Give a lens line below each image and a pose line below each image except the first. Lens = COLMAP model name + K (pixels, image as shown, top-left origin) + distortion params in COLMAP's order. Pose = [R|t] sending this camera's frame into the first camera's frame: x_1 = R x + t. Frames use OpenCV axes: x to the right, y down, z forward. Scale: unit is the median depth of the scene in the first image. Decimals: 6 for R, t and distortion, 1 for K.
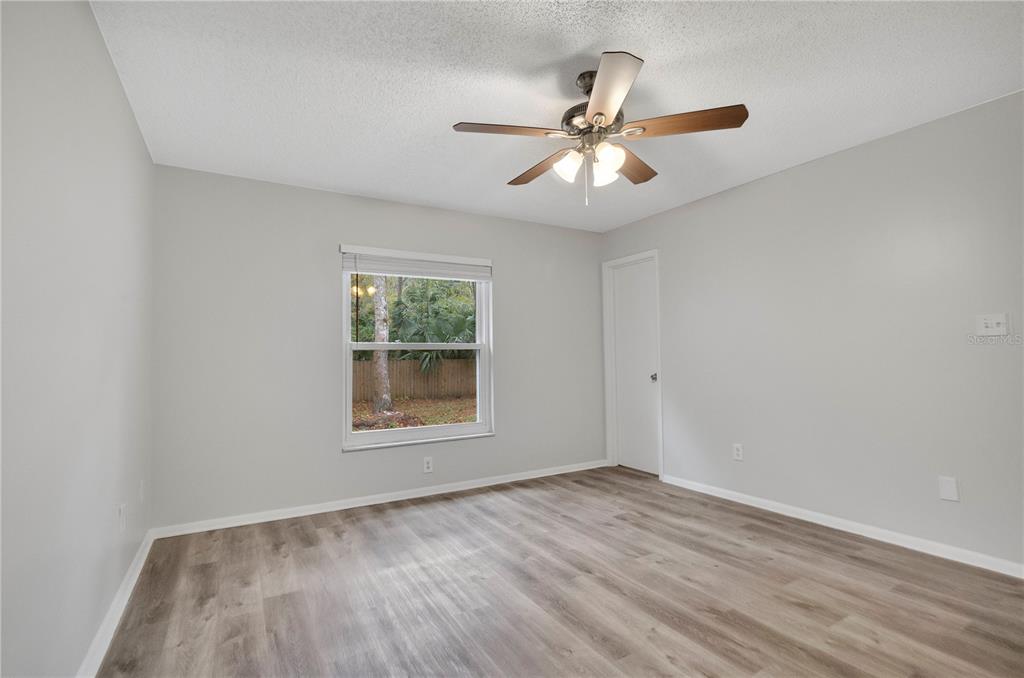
lens RADIAL K [[479.5, 0, 507.1], [0, 479.5, 341.7], [0, 0, 1]] dist [-0.017833, 0.000480]
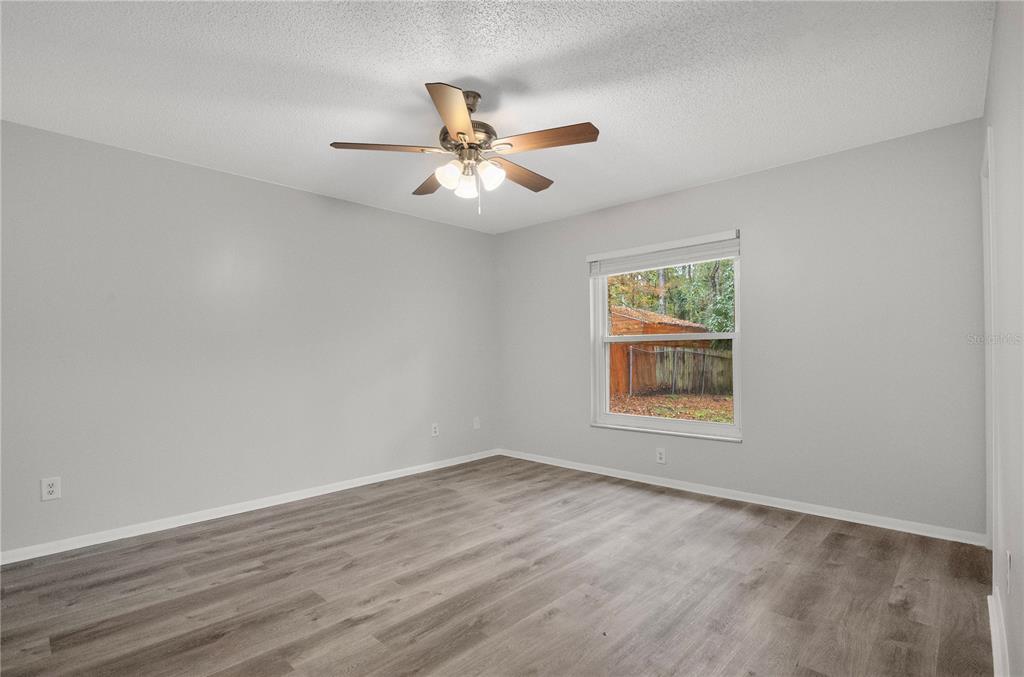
lens RADIAL K [[479.5, 0, 507.1], [0, 479.5, 341.2], [0, 0, 1]] dist [-0.017833, 0.000480]
pose [[0.283391, -0.010099, -0.958951, 0.882253], [0.039078, 0.999236, 0.001025, 0.006482], [0.958208, -0.037765, 0.283569, 0.522971]]
